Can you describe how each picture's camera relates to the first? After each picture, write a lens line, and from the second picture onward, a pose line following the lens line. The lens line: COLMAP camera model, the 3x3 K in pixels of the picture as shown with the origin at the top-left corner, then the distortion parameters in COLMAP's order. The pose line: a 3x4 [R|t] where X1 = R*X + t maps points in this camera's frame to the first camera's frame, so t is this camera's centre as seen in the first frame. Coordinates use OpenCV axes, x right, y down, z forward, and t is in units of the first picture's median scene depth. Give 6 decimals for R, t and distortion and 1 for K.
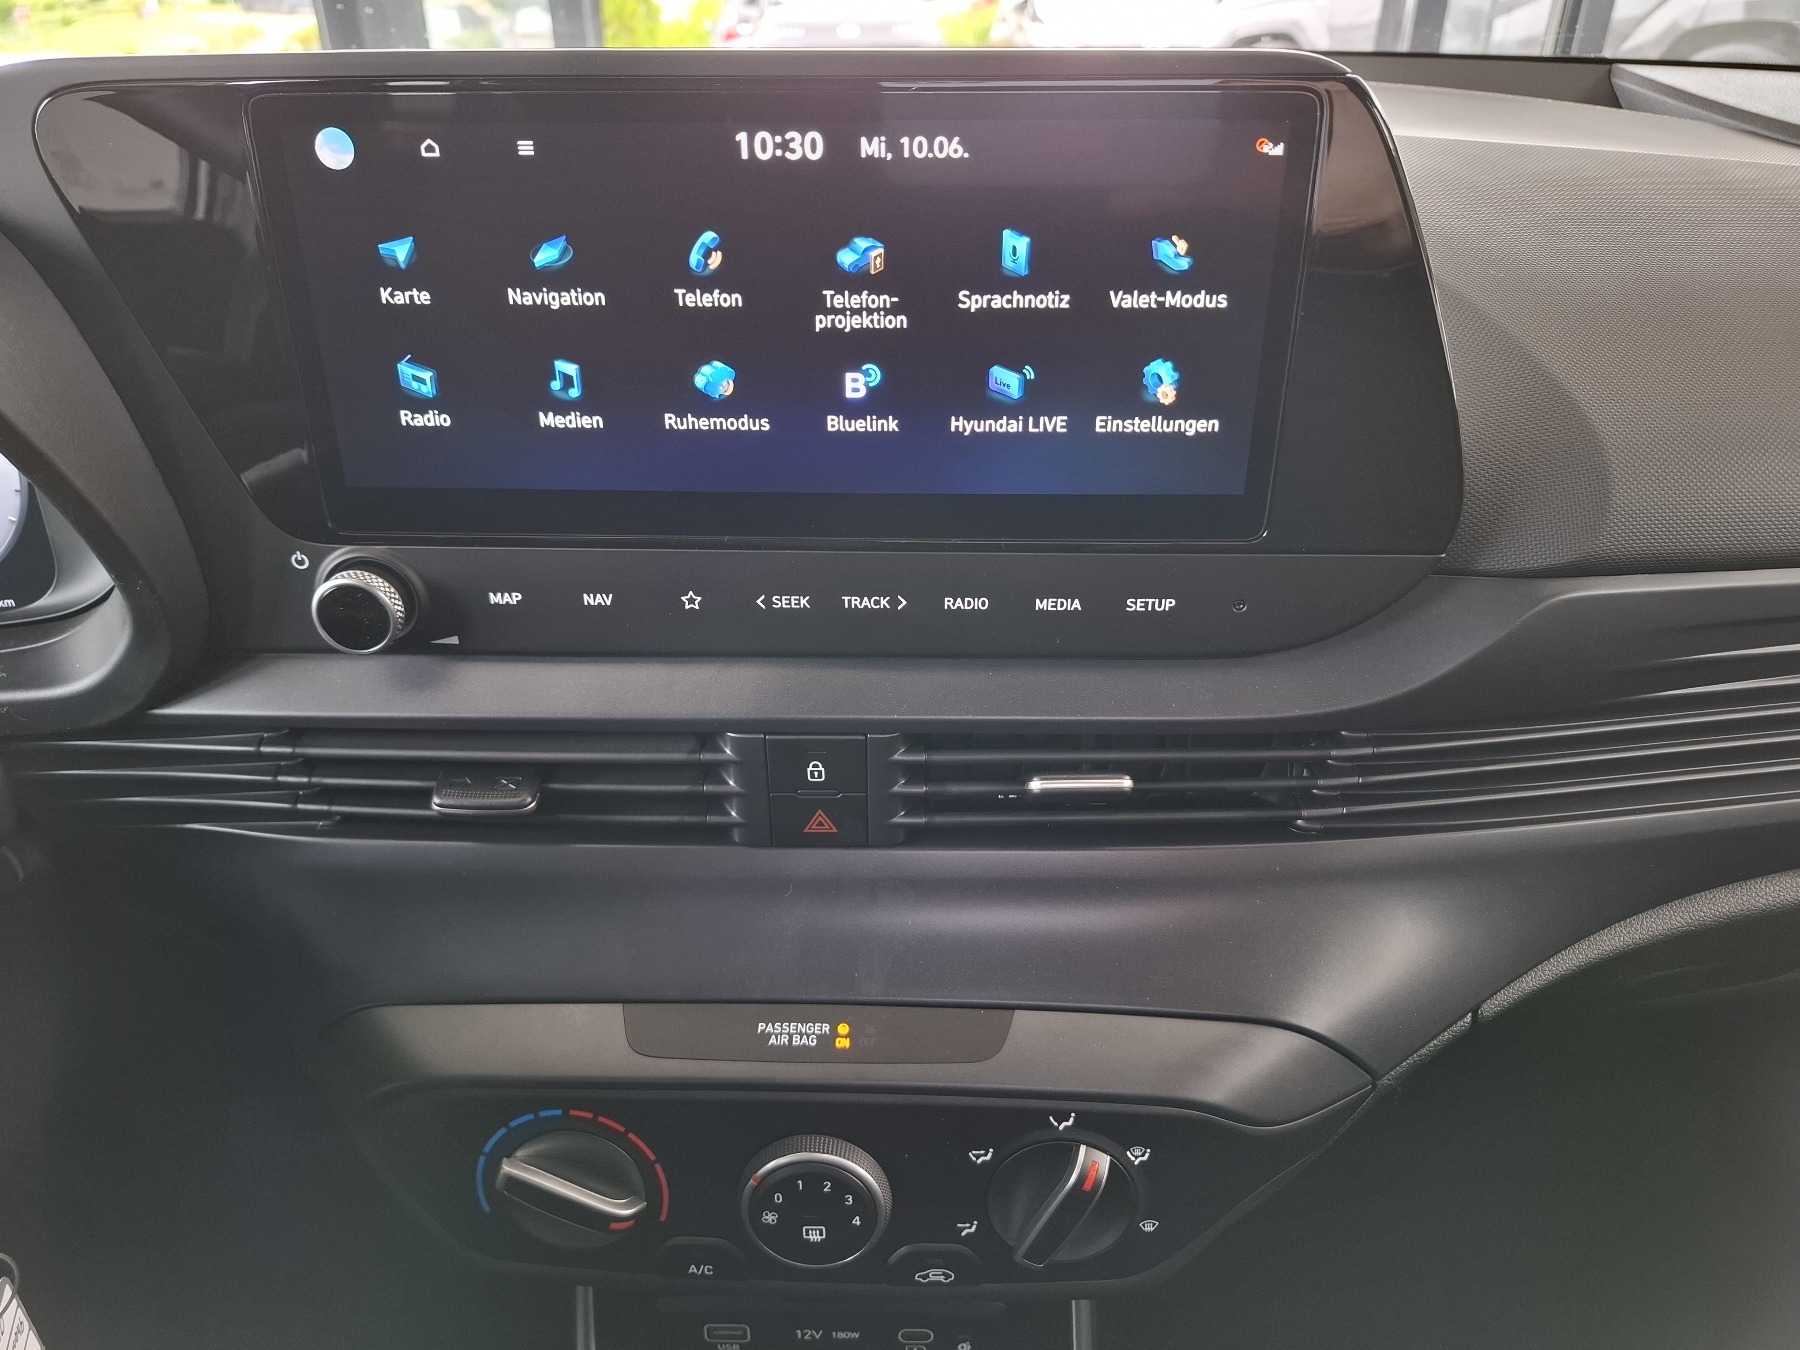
lens RADIAL K [[1244.9, 0, 900.0], [0, 1244.9, 675.0], [0, 0, 1]] dist [0.109013, -0.201498]
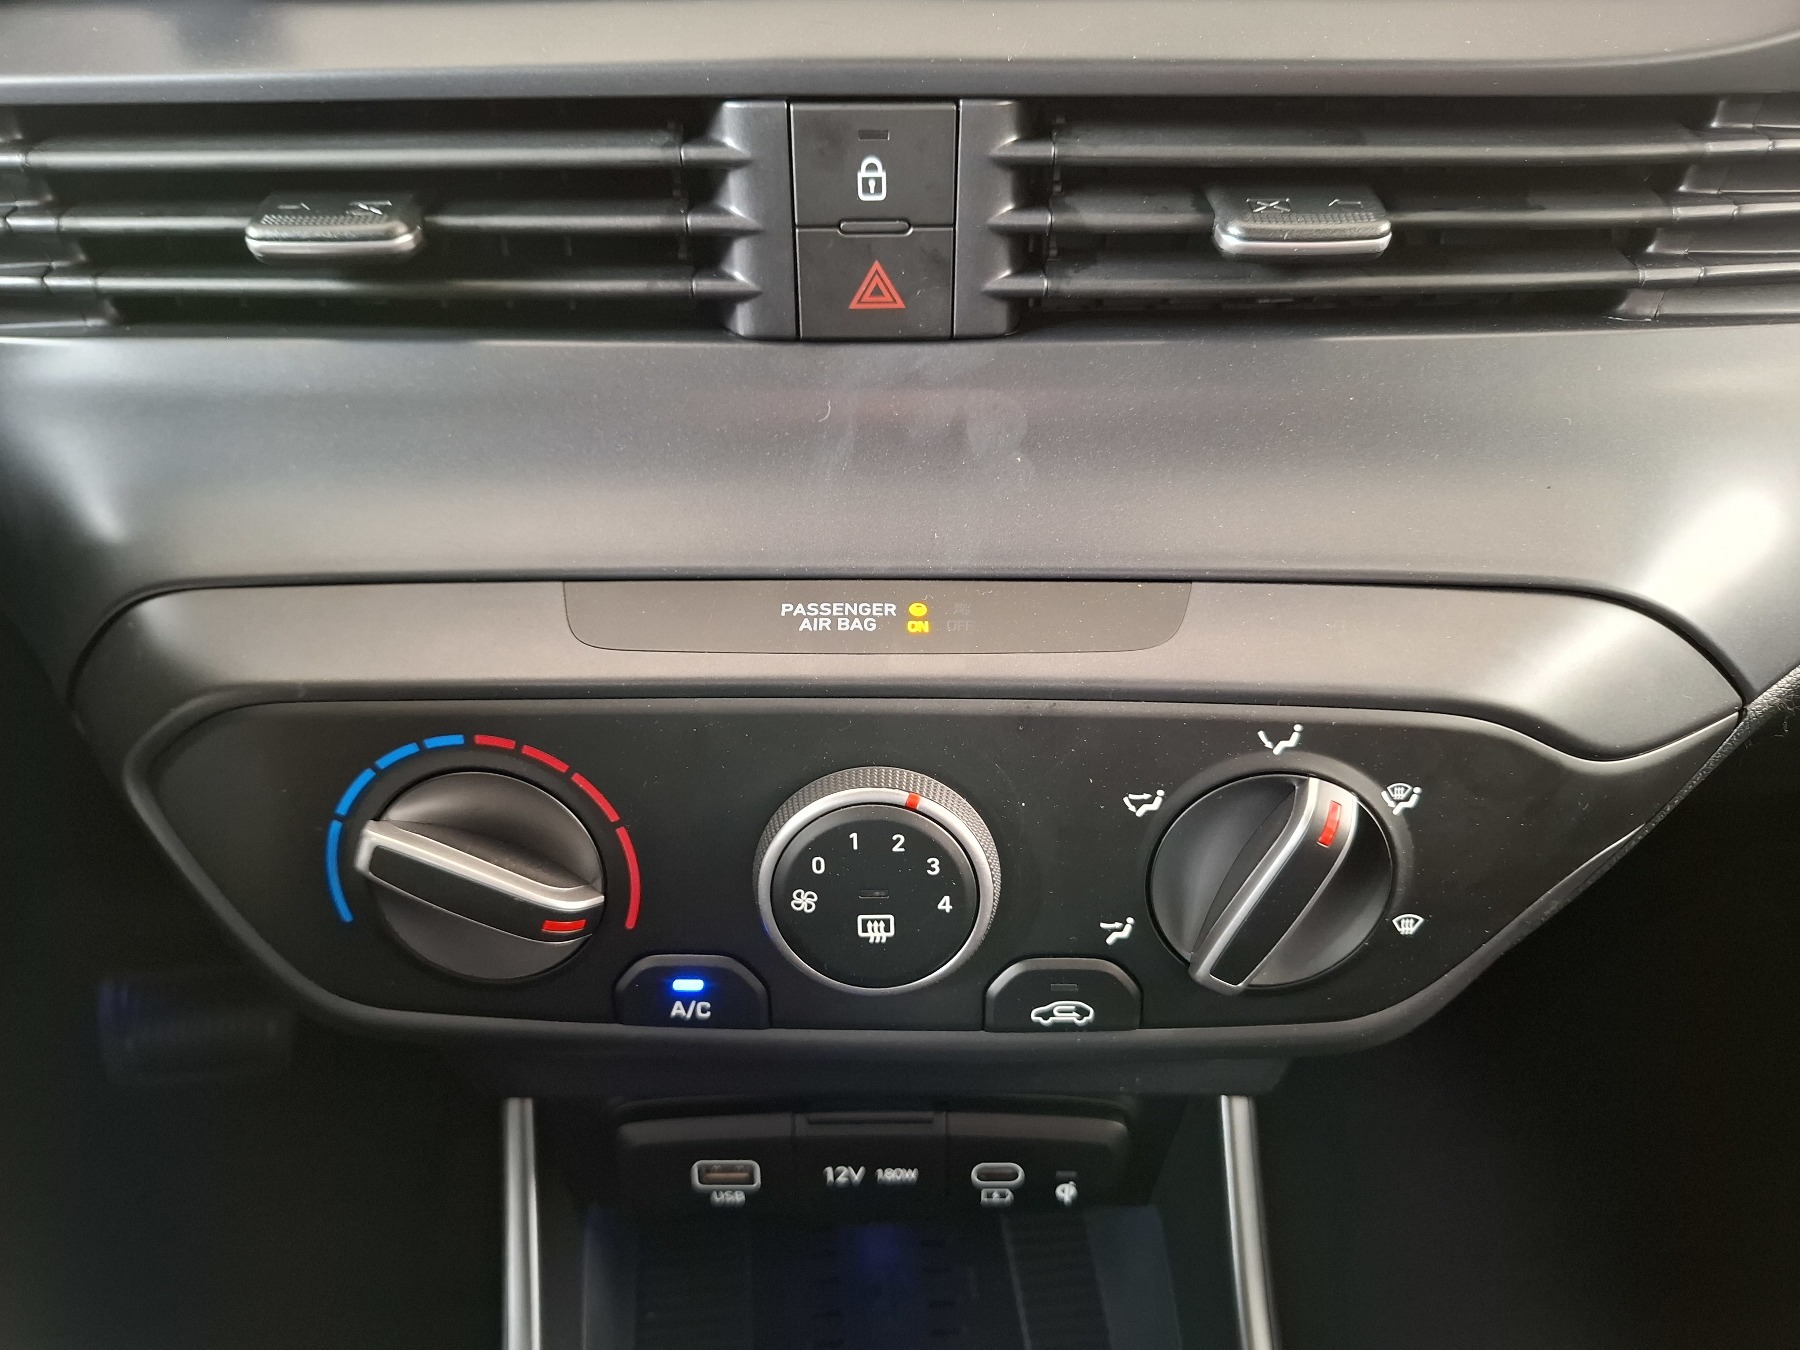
lens RADIAL K [[1244.9, 0, 900.0], [0, 1244.9, 675.0], [0, 0, 1]] dist [0.109013, -0.201498]
pose [[0.999884, -0.006148, 0.013939, -0.063494], [0.006211, 0.999971, -0.004437, 0.319466], [-0.013912, 0.004523, 0.999893, 0.384734]]
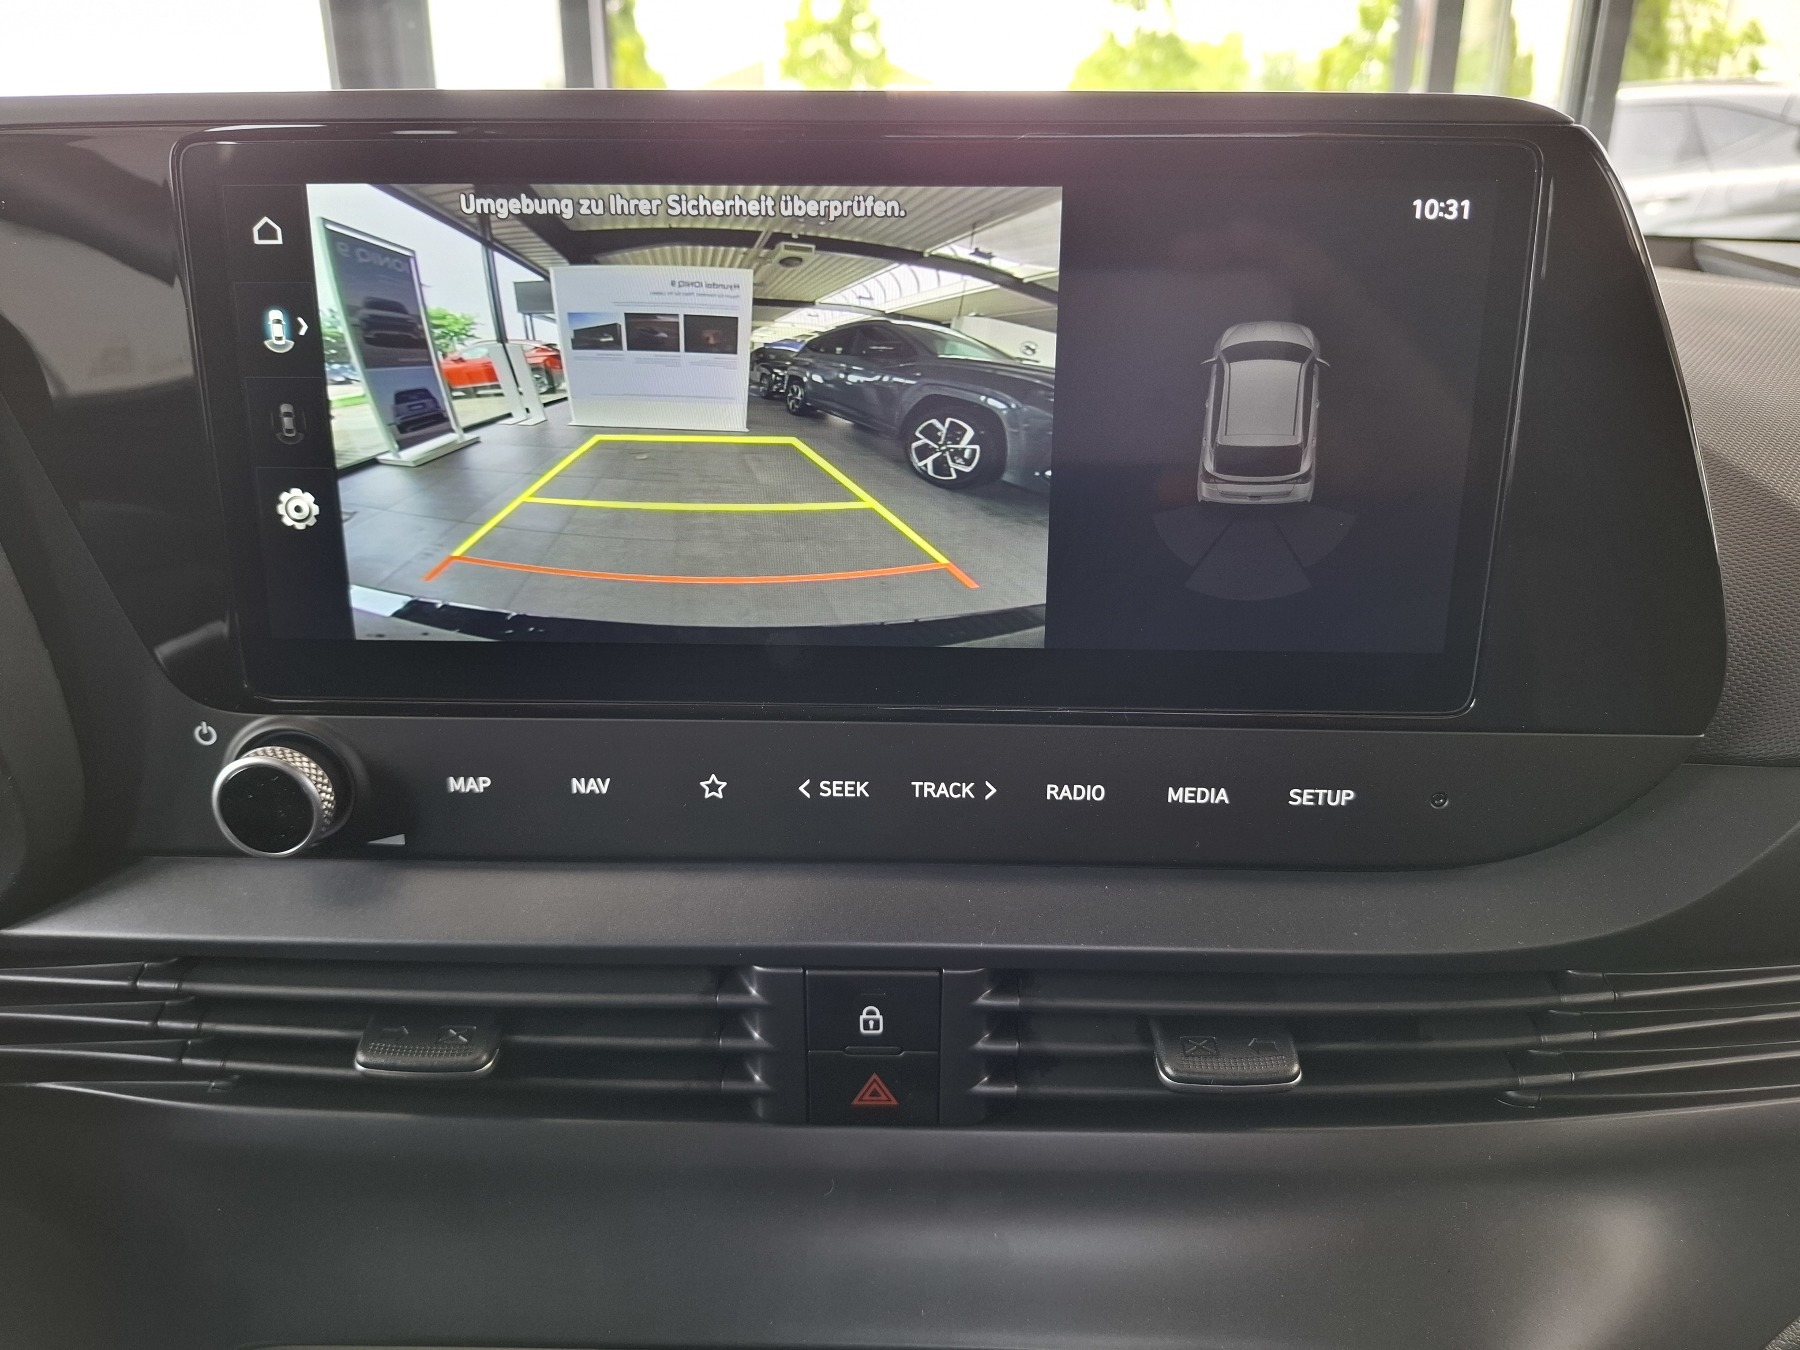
lens RADIAL K [[1244.9, 0, 900.0], [0, 1244.9, 675.0], [0, 0, 1]] dist [0.109013, -0.201498]
pose [[0.999977, 0.005868, -0.003390, -0.048818], [-0.006362, 0.985188, -0.171361, 0.002639], [0.002335, 0.171379, 0.985202, 0.229162]]
